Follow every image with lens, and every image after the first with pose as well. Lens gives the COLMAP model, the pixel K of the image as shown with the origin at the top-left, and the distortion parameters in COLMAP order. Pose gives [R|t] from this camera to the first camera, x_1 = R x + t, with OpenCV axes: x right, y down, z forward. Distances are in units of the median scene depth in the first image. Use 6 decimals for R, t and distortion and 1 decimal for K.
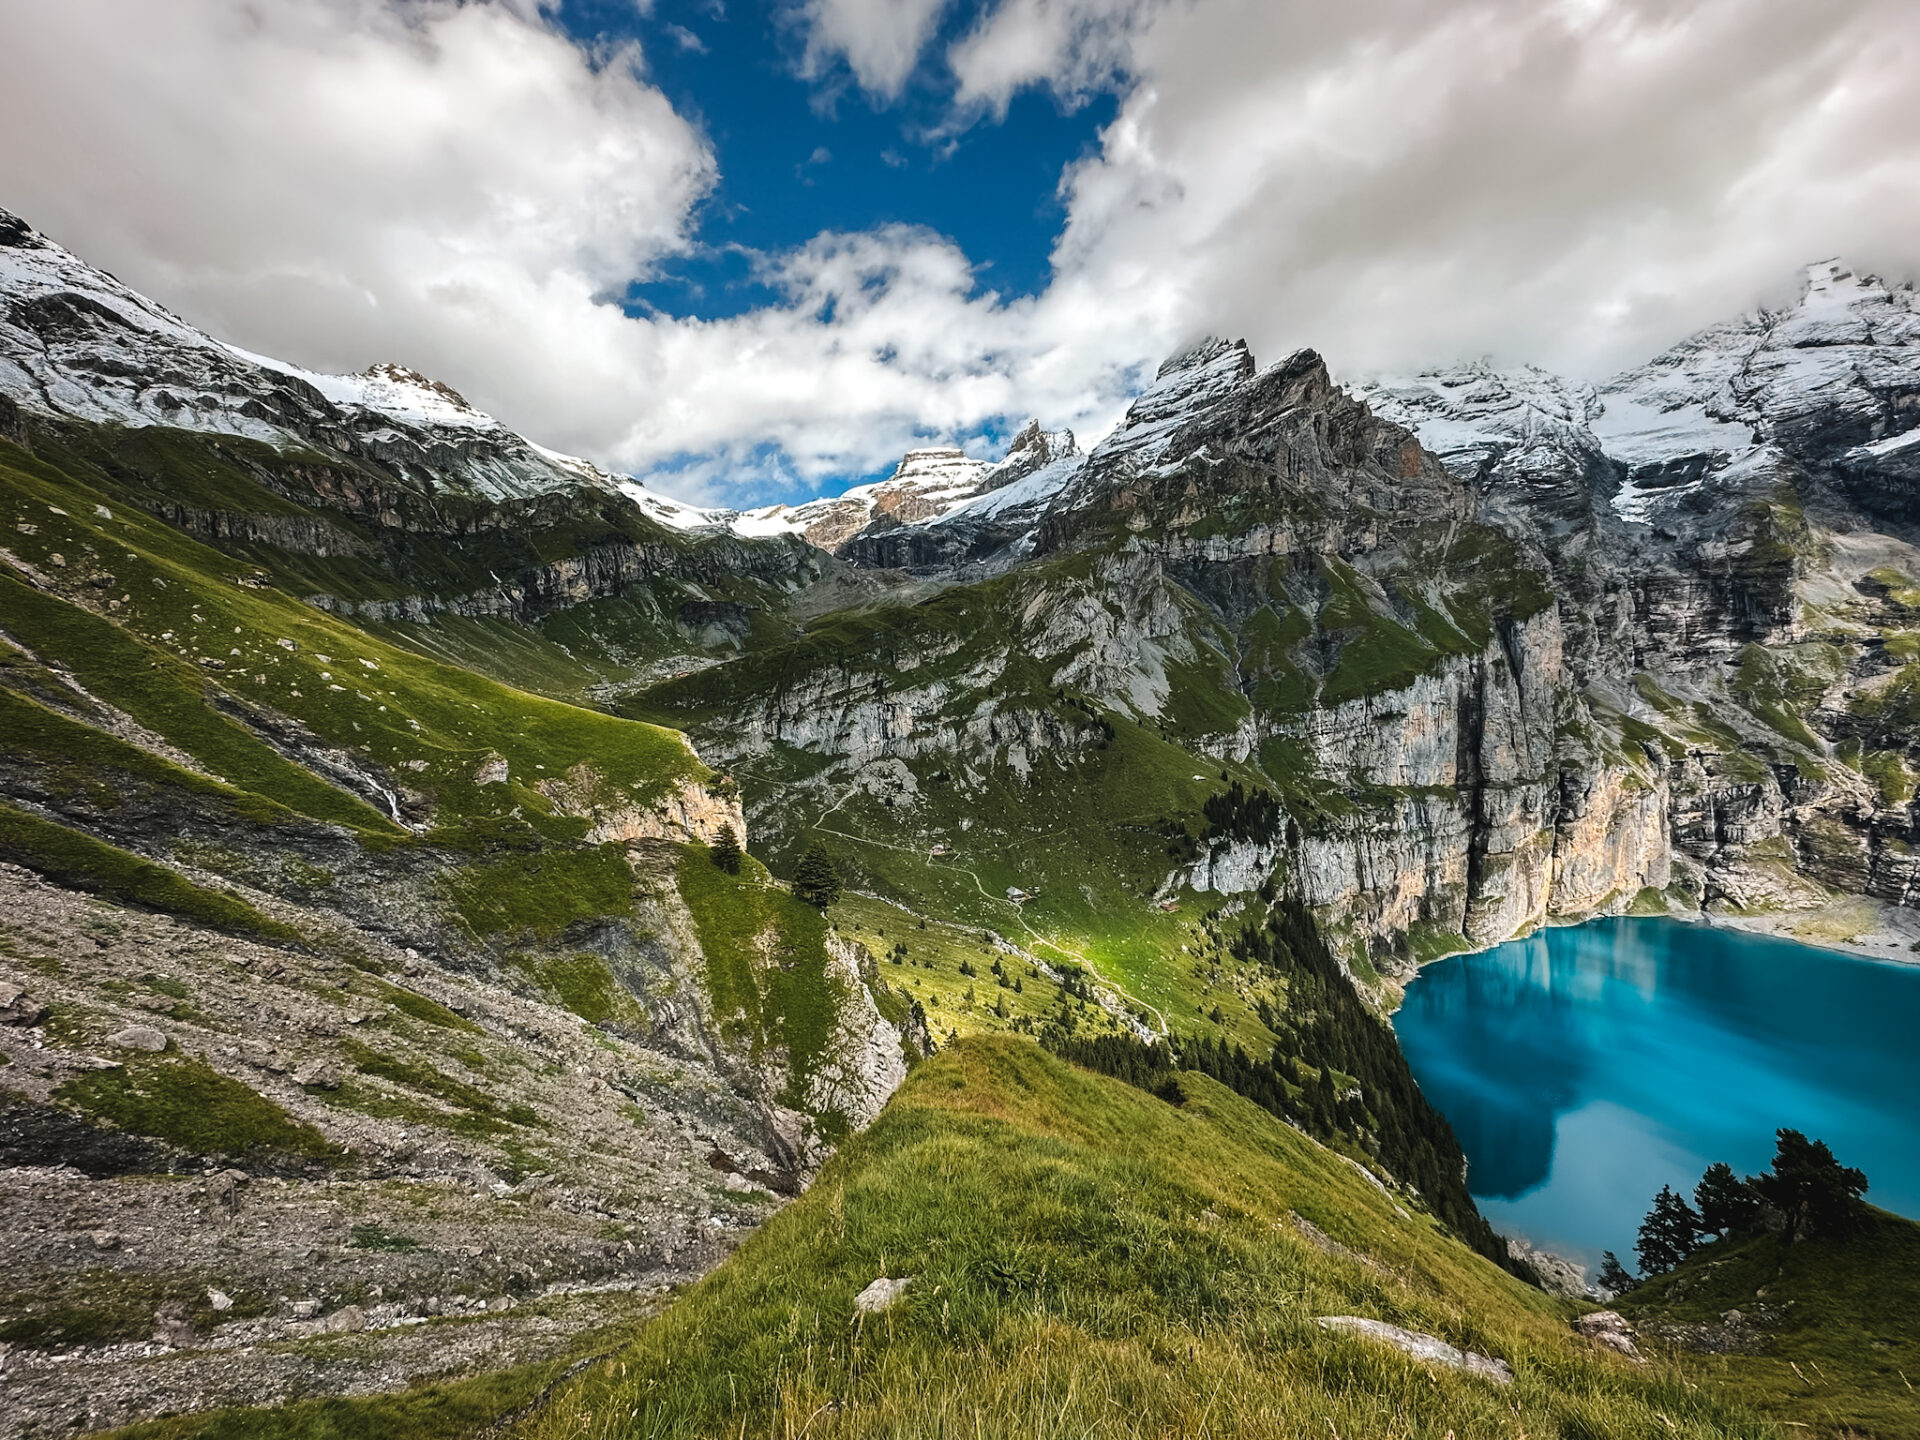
lens RADIAL K [[759.3, 0, 960.0], [0, 759.3, 720.0], [0, 0, 1]] dist [-0.002704, 0.000300]
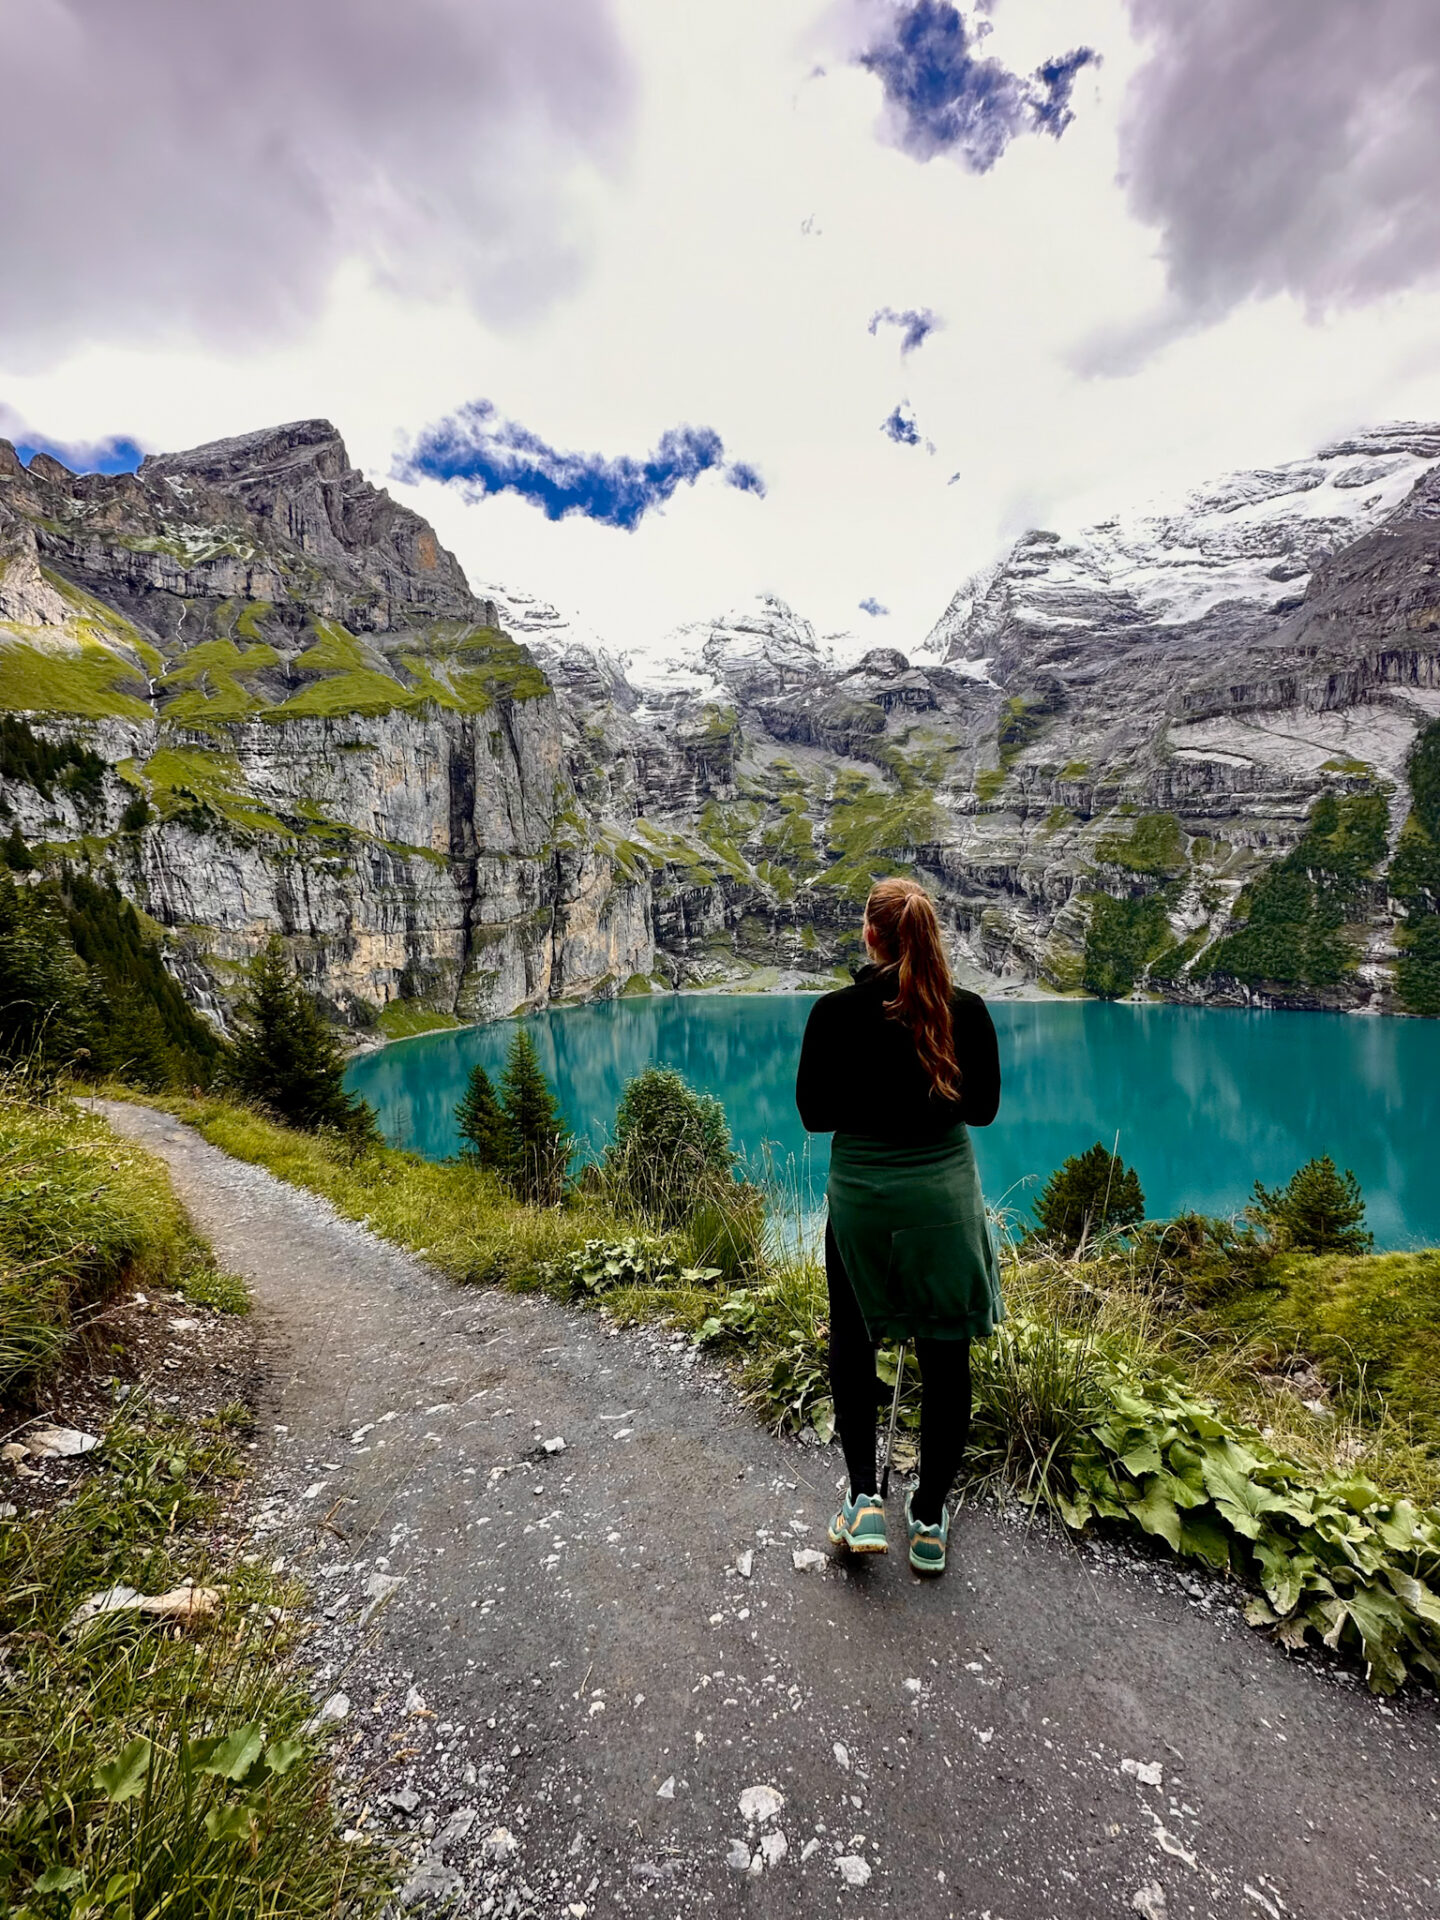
lens RADIAL K [[757.2, 0, 720.0], [0, 757.2, 960.0], [0, 0, 1]] dist [-0.005720, -0.000679]
pose [[0.713988, -0.021778, 0.699819, 0.241502], [0.046103, 0.998809, -0.015953, 0.211987], [-0.698638, 0.043654, 0.714142, 0.157502]]
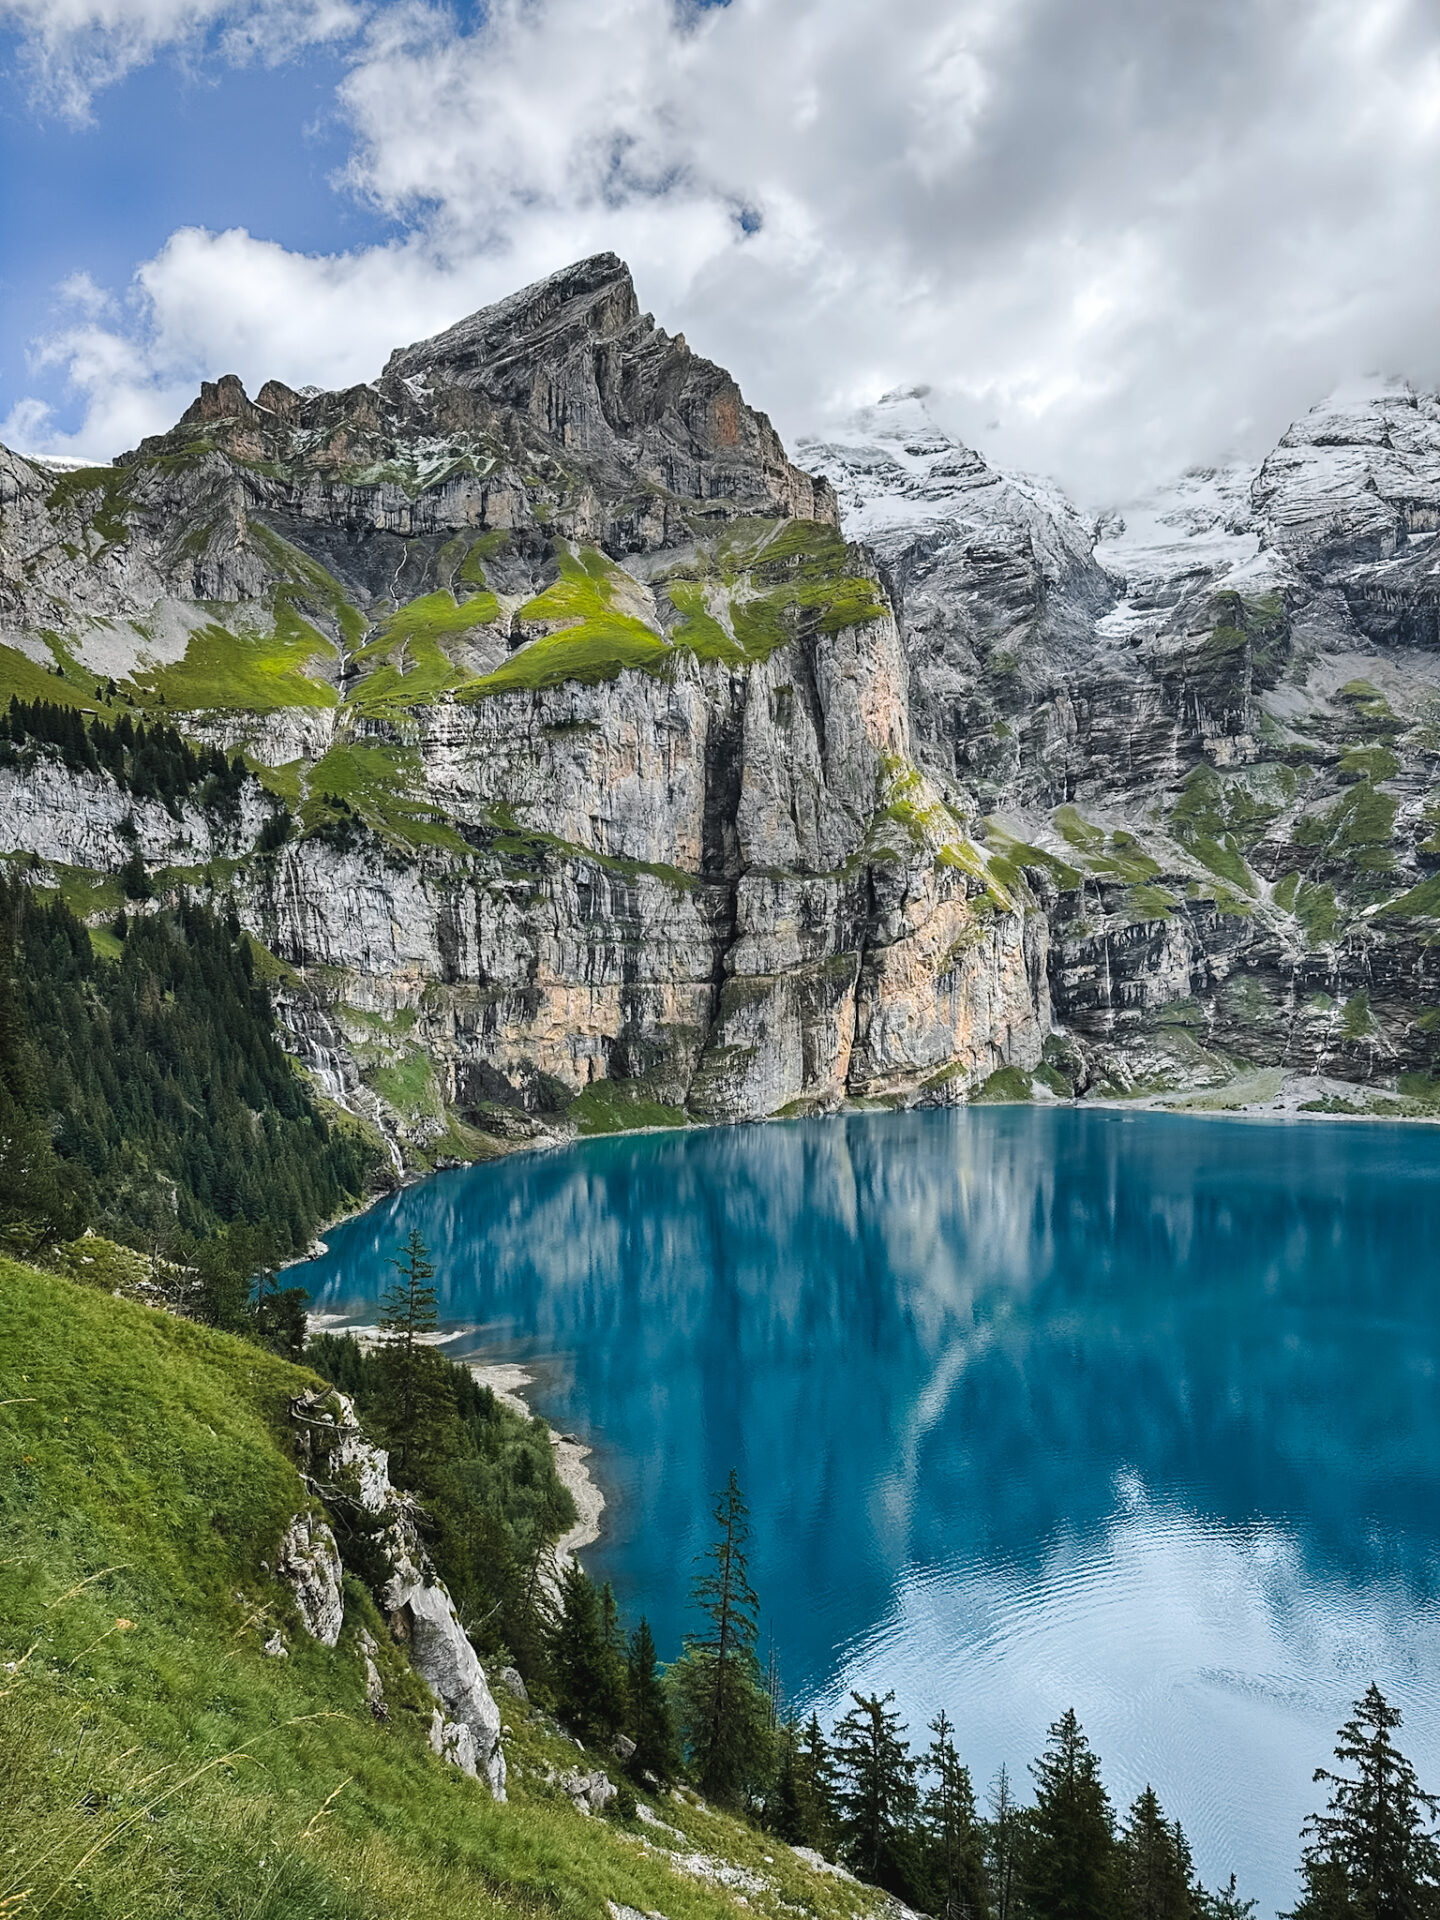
lens RADIAL K [[1329.3, 0, 720.0], [0, 1329.3, 960.0], [0, 0, 1]] dist [0.193082, -0.422046]
pose [[0.942814, 0.037685, 0.331182, 0.296345], [-0.007058, 0.995623, -0.093197, 0.225720], [-0.333244, 0.085530, 0.938953, 0.027576]]
